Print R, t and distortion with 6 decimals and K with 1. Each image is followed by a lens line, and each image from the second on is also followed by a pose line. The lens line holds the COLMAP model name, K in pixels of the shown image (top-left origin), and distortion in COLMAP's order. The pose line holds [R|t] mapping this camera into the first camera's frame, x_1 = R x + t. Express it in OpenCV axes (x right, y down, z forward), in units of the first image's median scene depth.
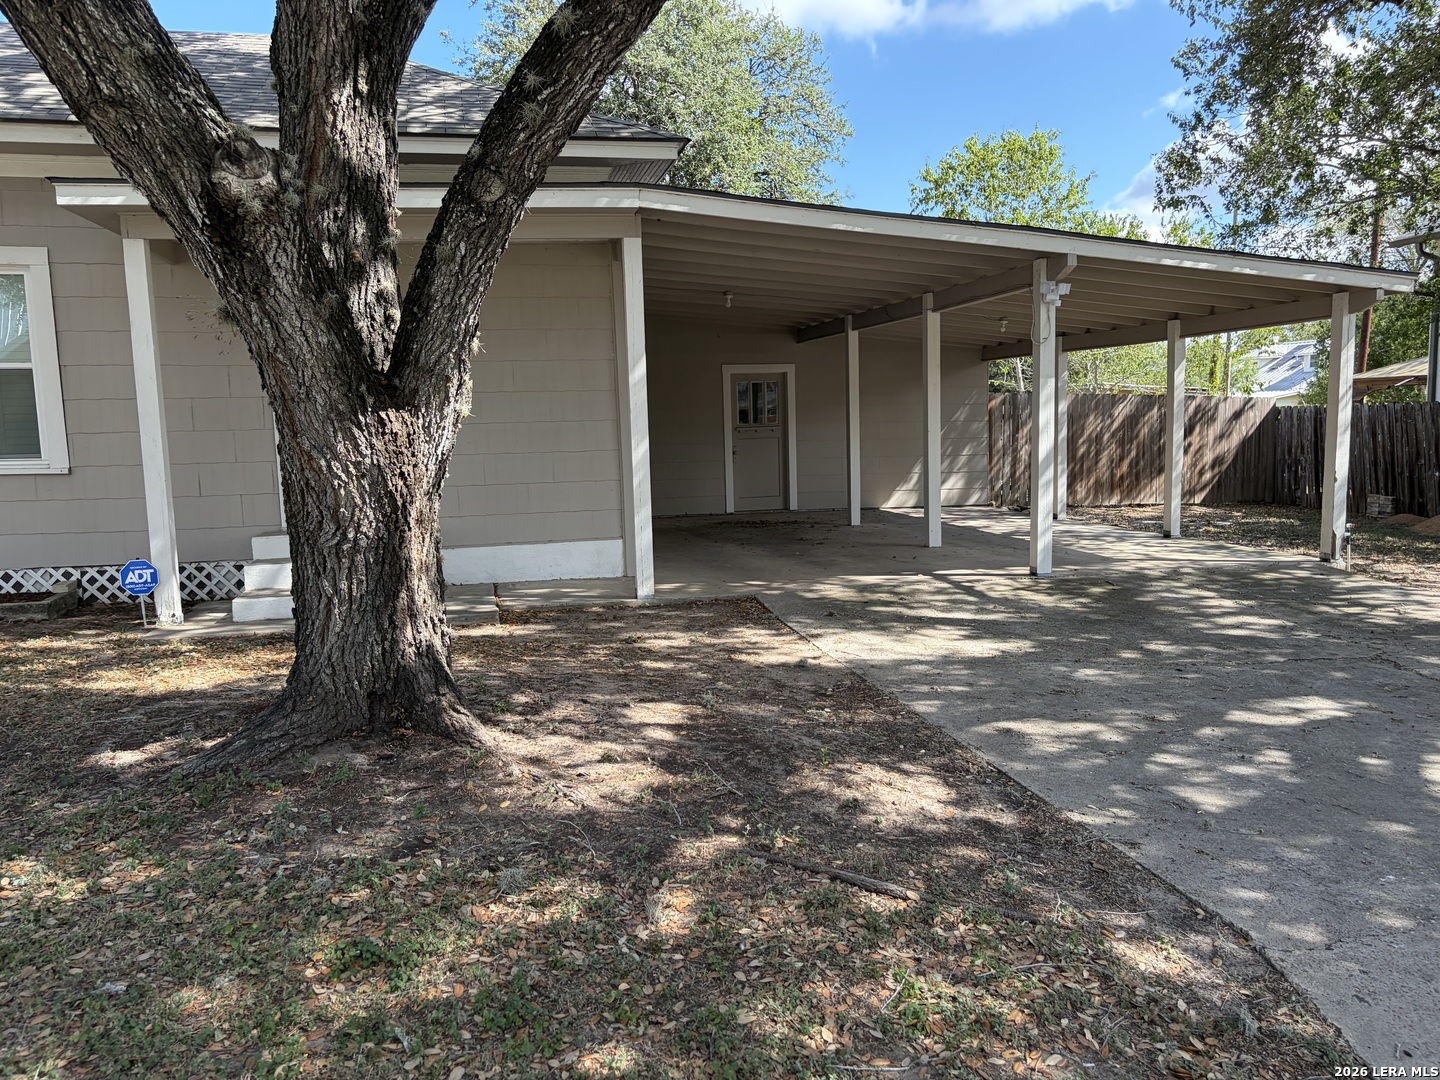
lens RADIAL K [[1119.8, 0, 755.9], [0, 1119.8, 543.8], [0, 0, 1]] dist [0.057222, -0.065232]
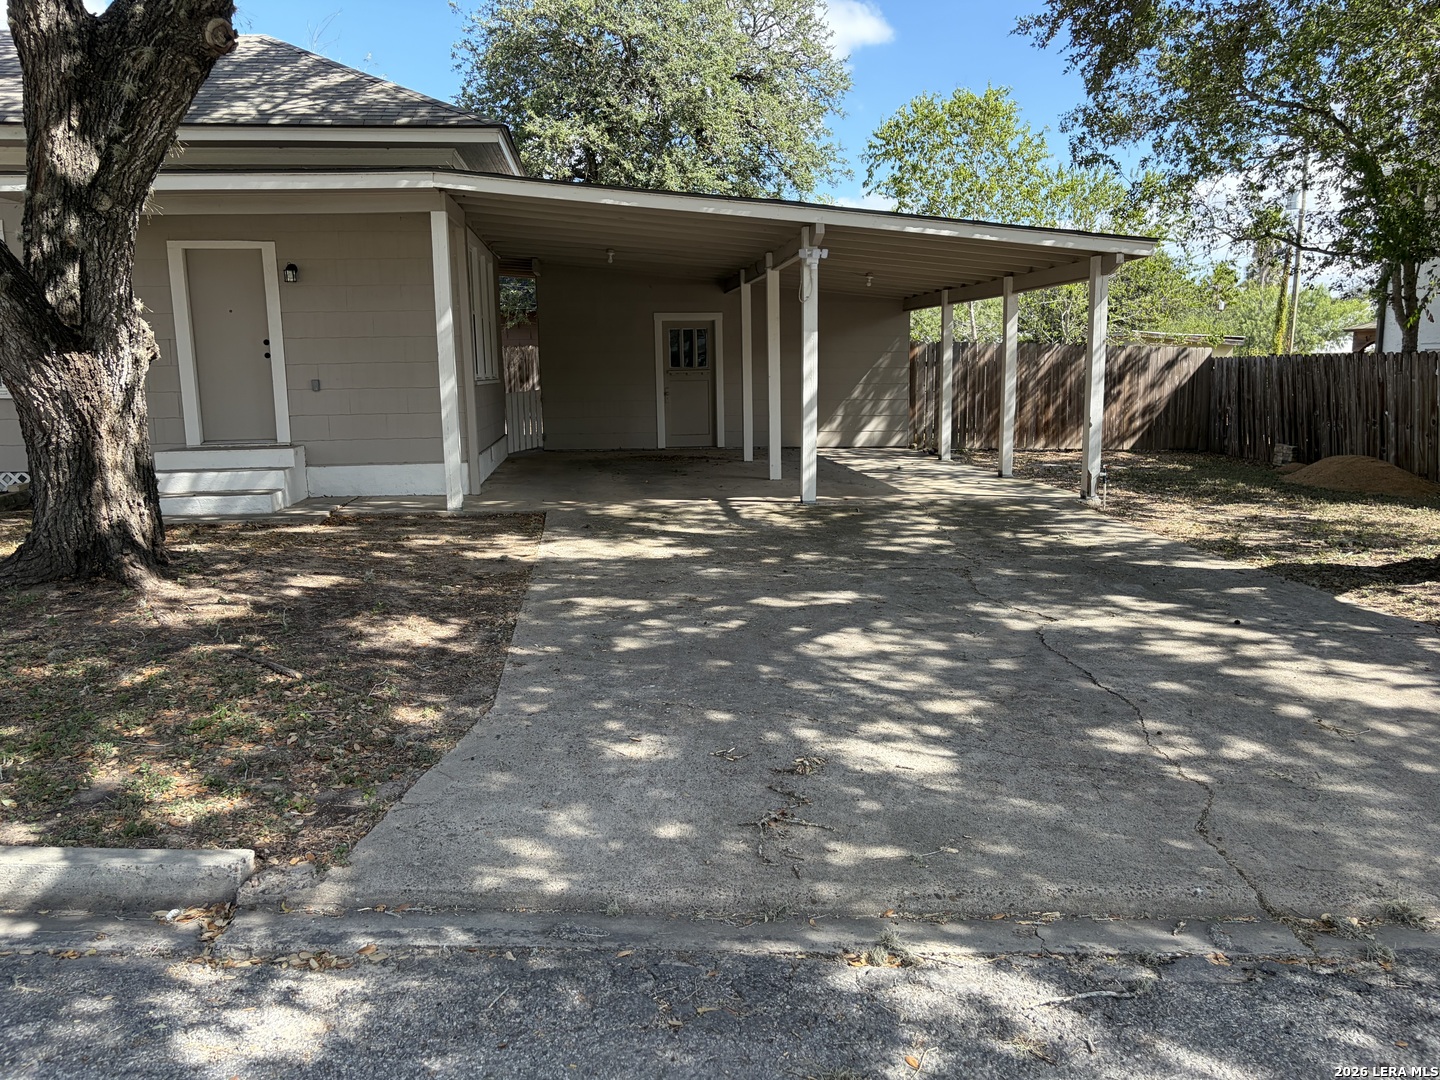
lens RADIAL K [[1119.8, 0, 734.9], [0, 1119.8, 530.9], [0, 0, 1]] dist [0.057222, -0.065232]
pose [[0.992141, 0.030509, -0.121346, 0.629752], [-0.025817, 0.998864, 0.040052, 0.026103], [0.122430, -0.036604, 0.991802, -0.307786]]
